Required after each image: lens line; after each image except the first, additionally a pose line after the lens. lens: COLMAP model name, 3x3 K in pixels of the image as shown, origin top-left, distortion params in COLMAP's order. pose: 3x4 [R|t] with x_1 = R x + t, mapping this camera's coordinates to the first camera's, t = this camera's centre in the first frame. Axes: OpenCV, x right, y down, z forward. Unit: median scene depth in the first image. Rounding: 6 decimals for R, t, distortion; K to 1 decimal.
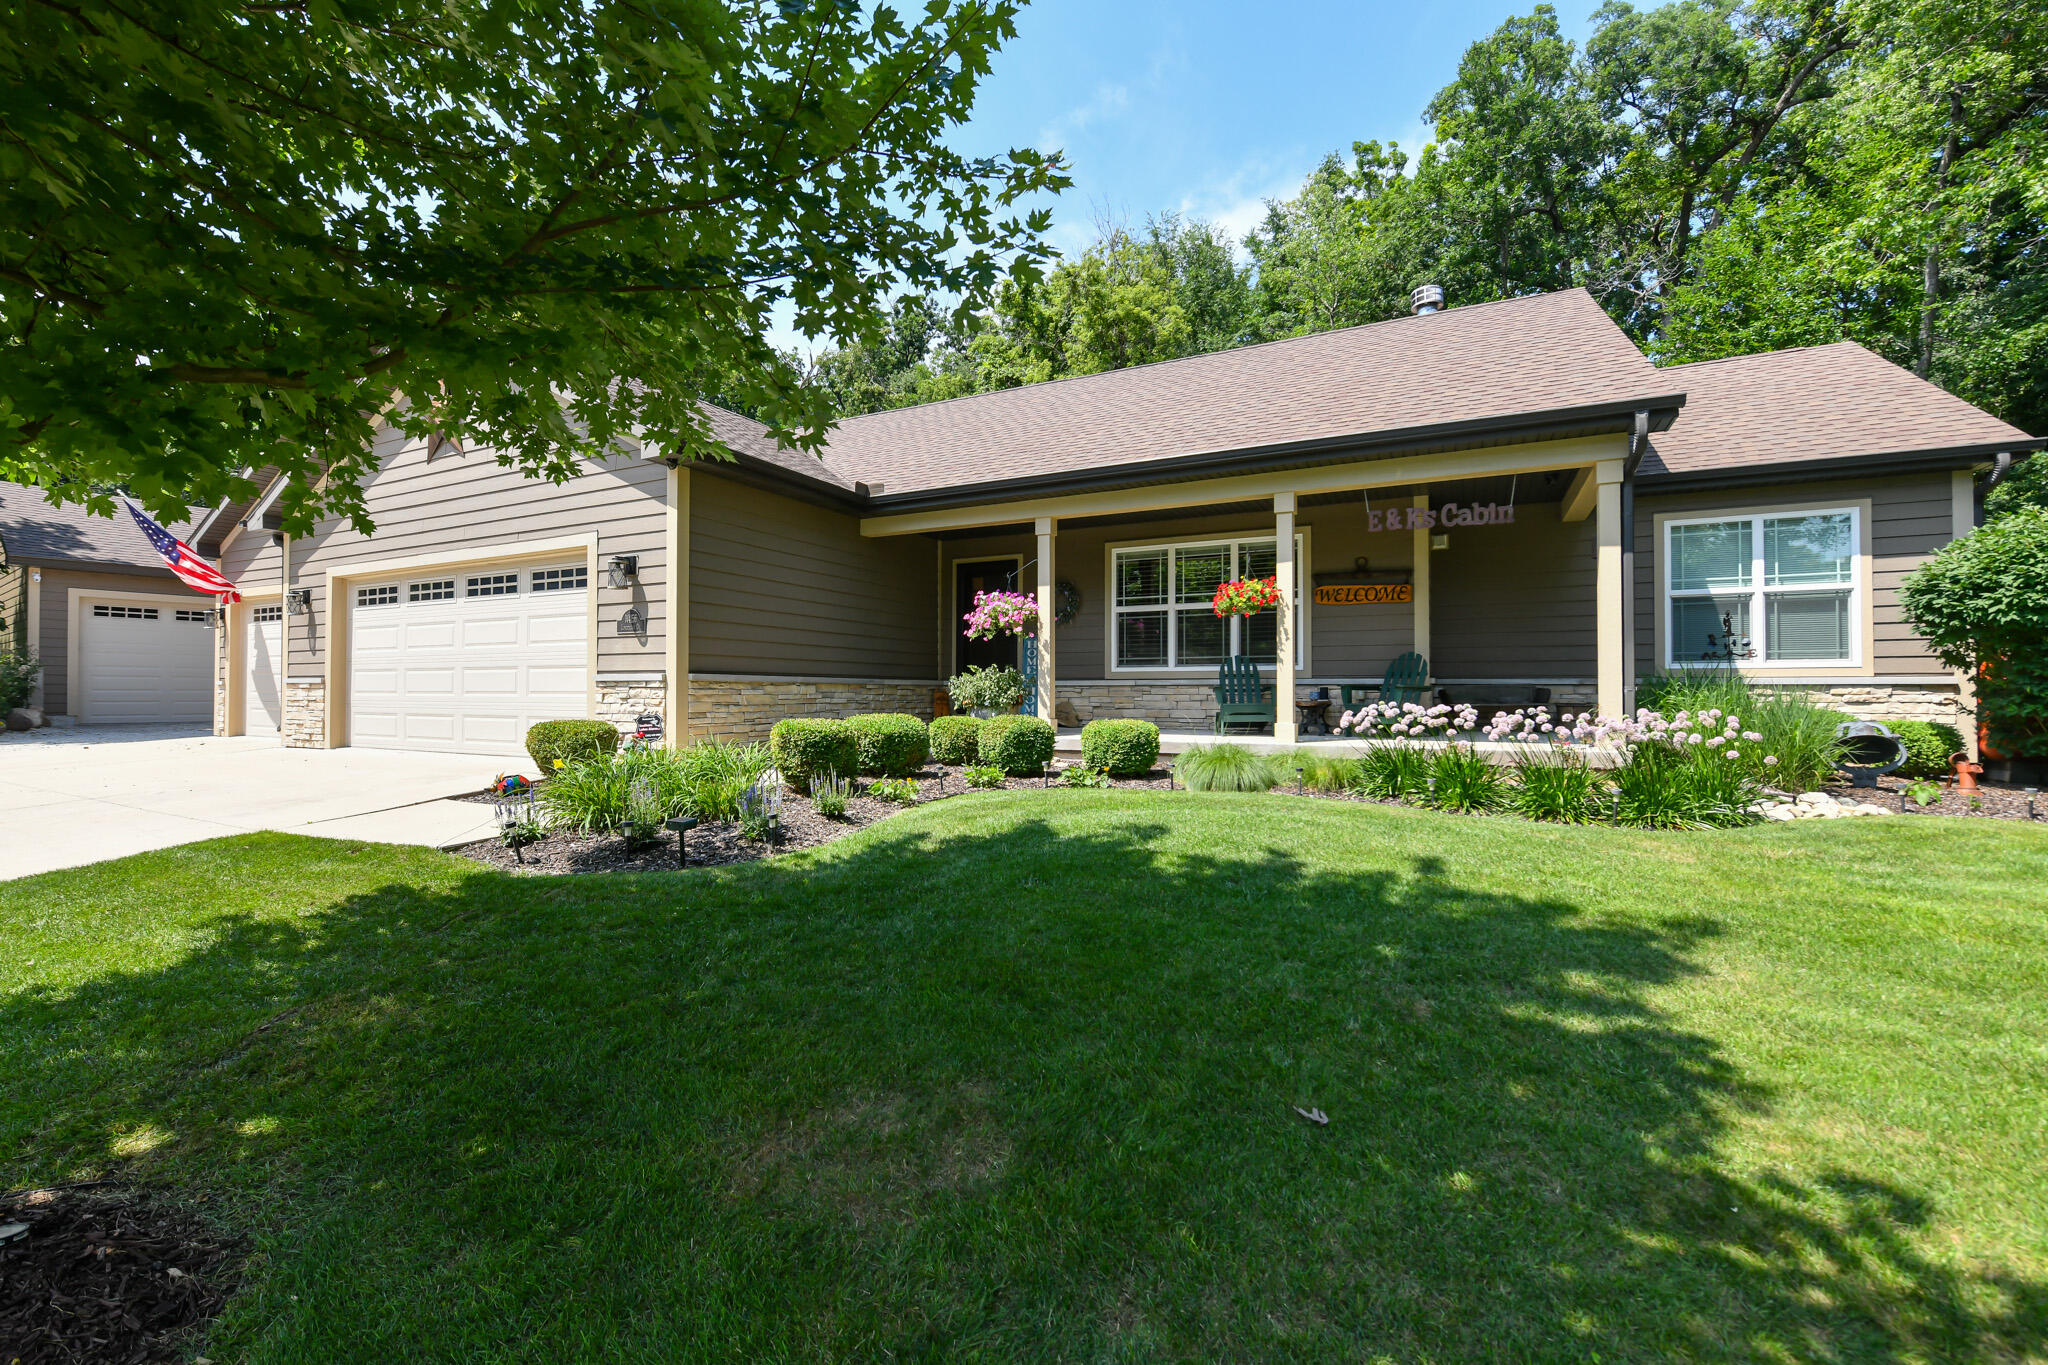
lens RADIAL K [[869.3, 0, 1048.9], [0, 869.3, 683.6], [0, 0, 1]] dist [-0.006446, -0.000467]
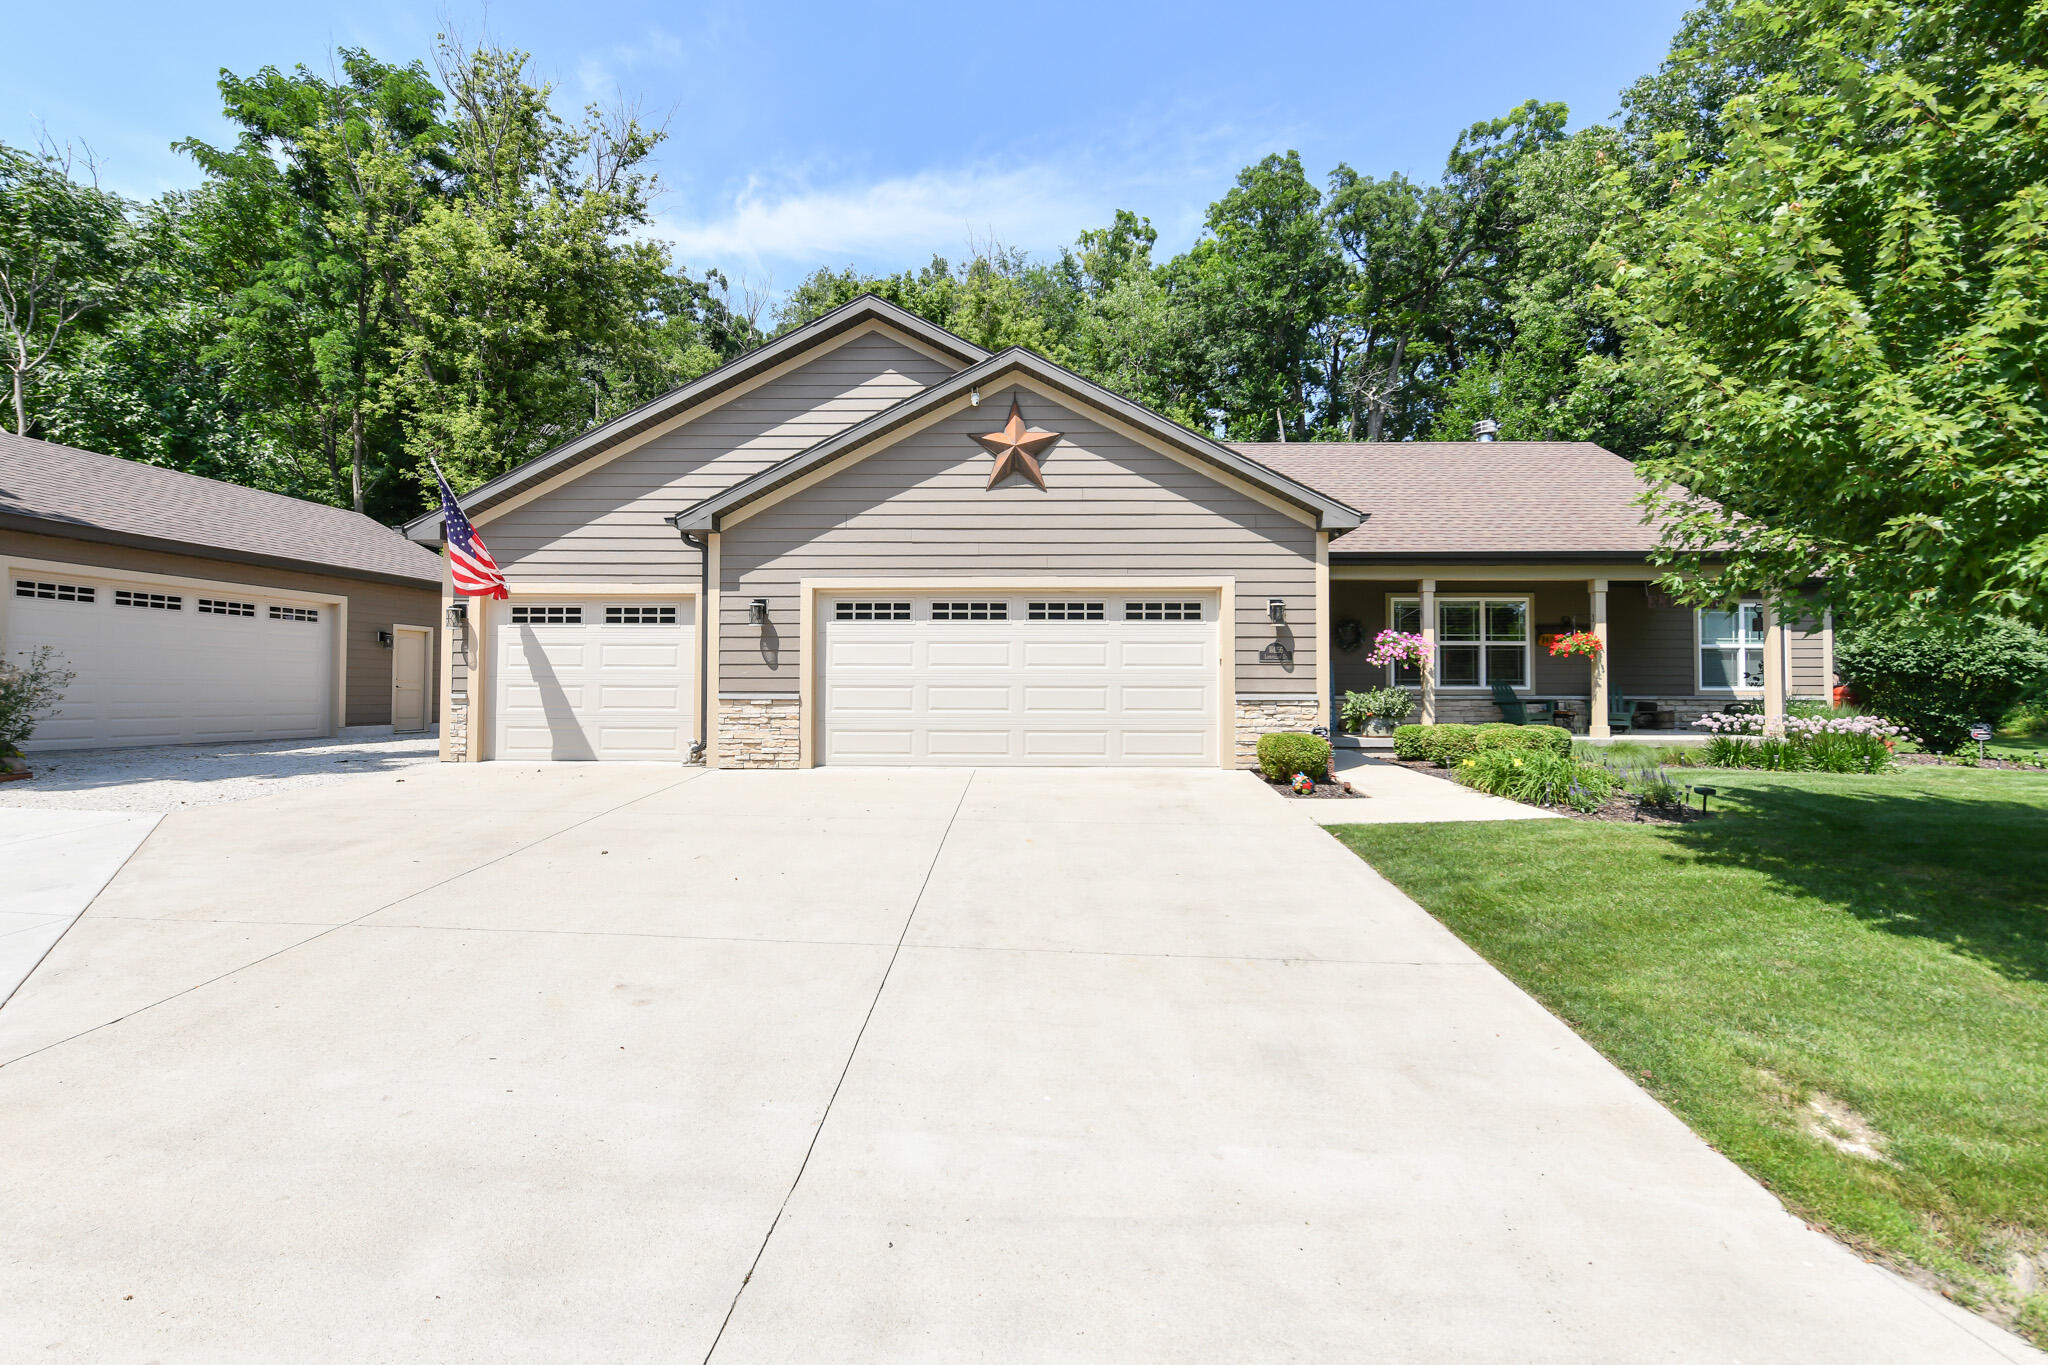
lens RADIAL K [[891.1, 0, 1052.2], [0, 891.1, 673.4], [0, 0, 1]] dist [-0.006594, -0.000300]
pose [[0.896437, 0.010903, 0.443038, -1.164160], [-0.005417, 0.999892, -0.013646, -0.019511], [-0.443139, 0.009833, 0.896399, 0.002412]]
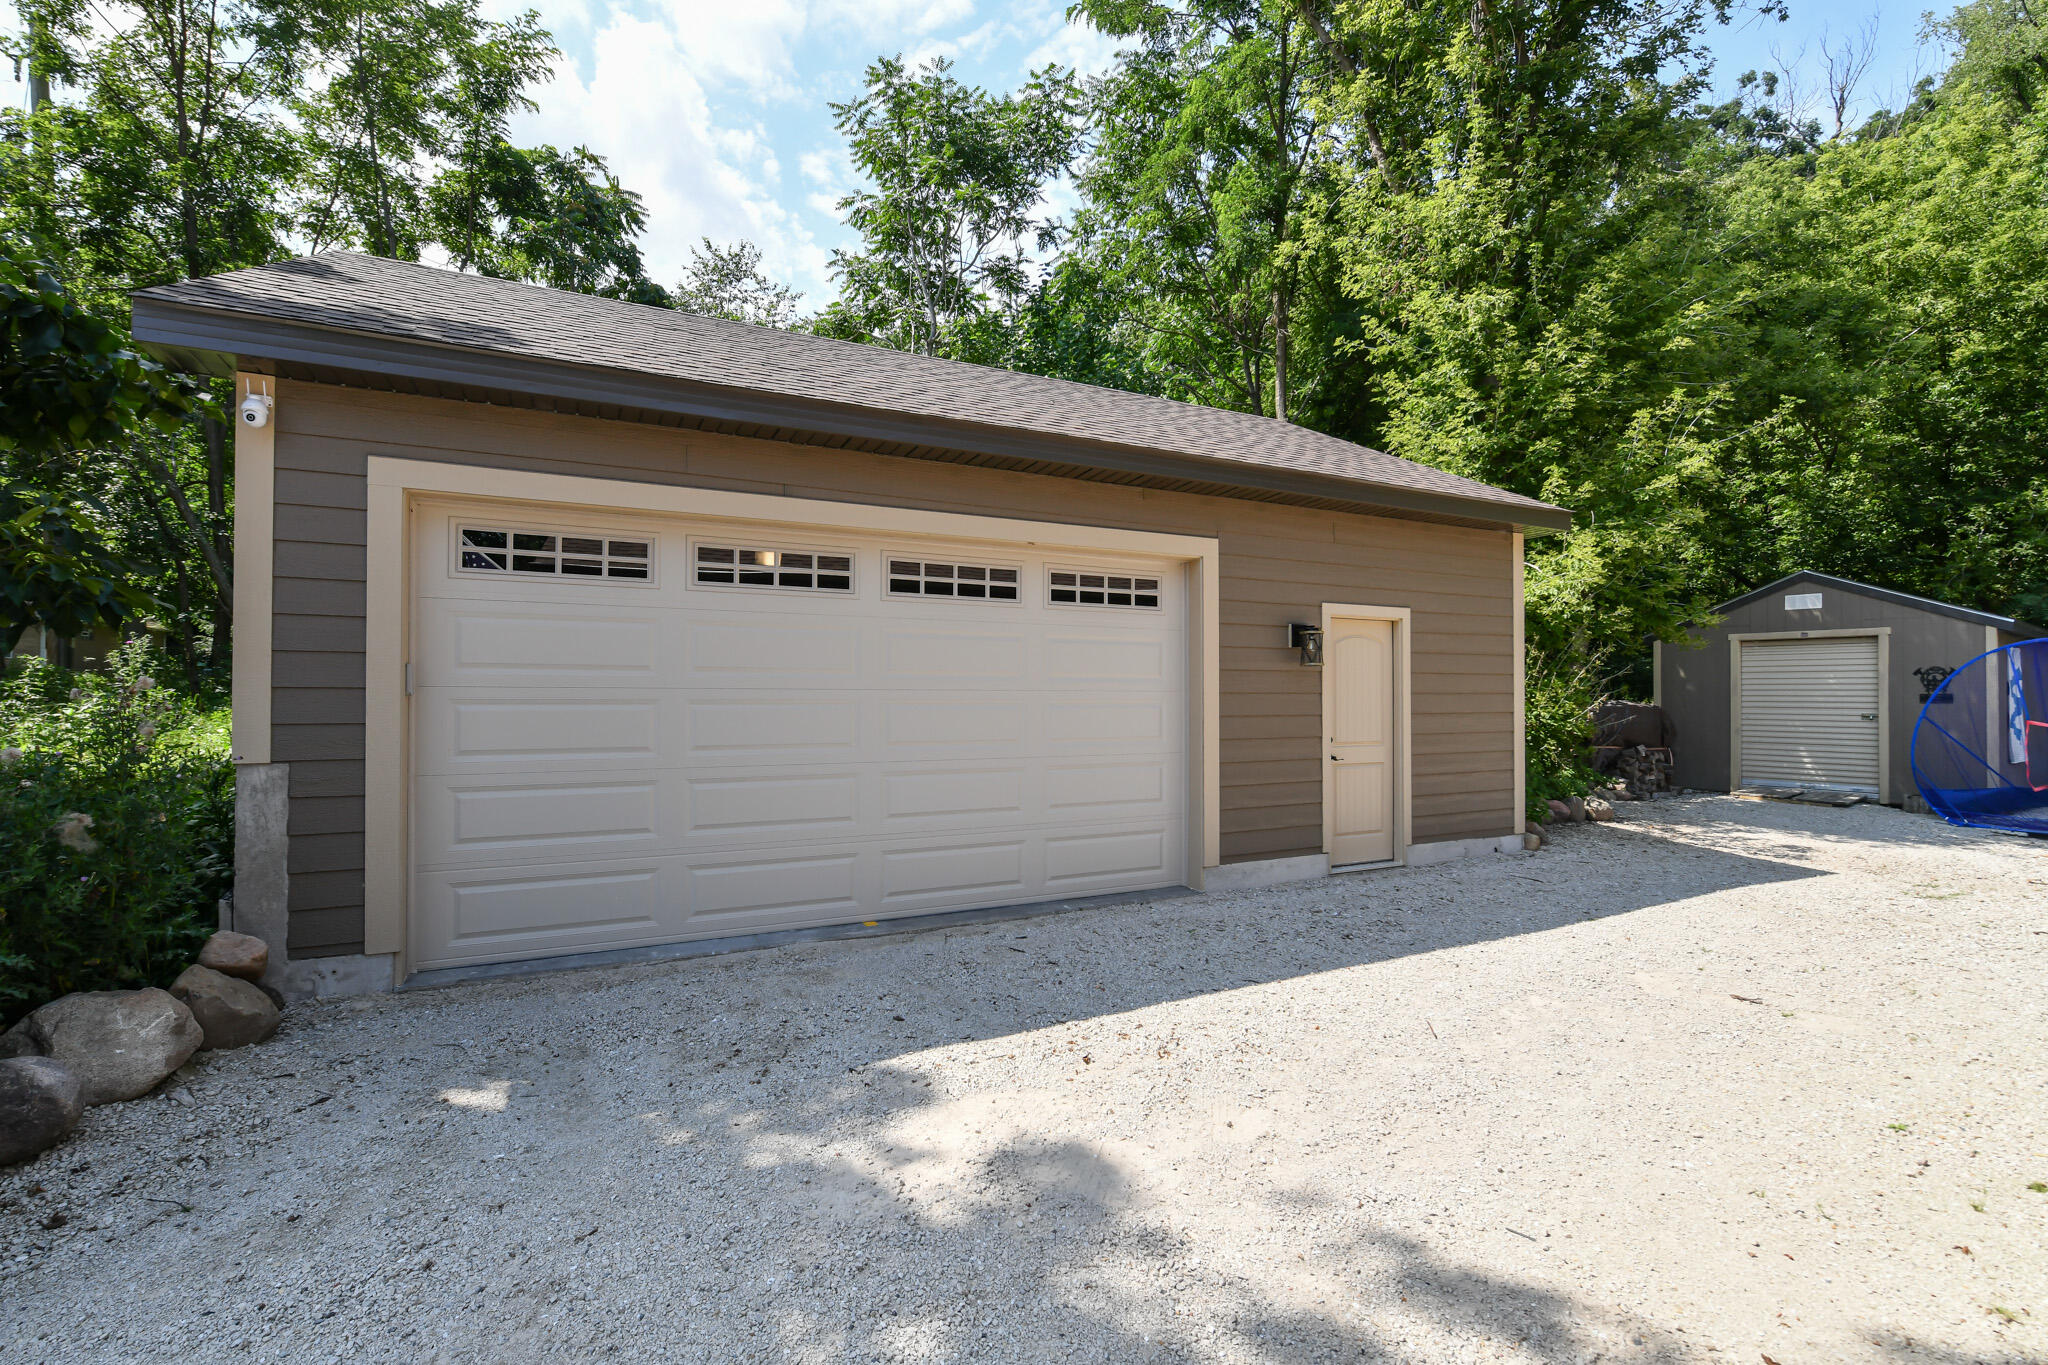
lens RADIAL K [[878.1, 0, 1000.4], [0, 878.1, 685.4], [0, 0, 1]] dist [-0.002153, -0.000201]
pose [[0.849488, -0.003373, -0.527597, -1.409309], [0.003045, 0.999994, -0.001490, -0.070269], [0.527599, -0.000340, 0.849493, 1.469733]]
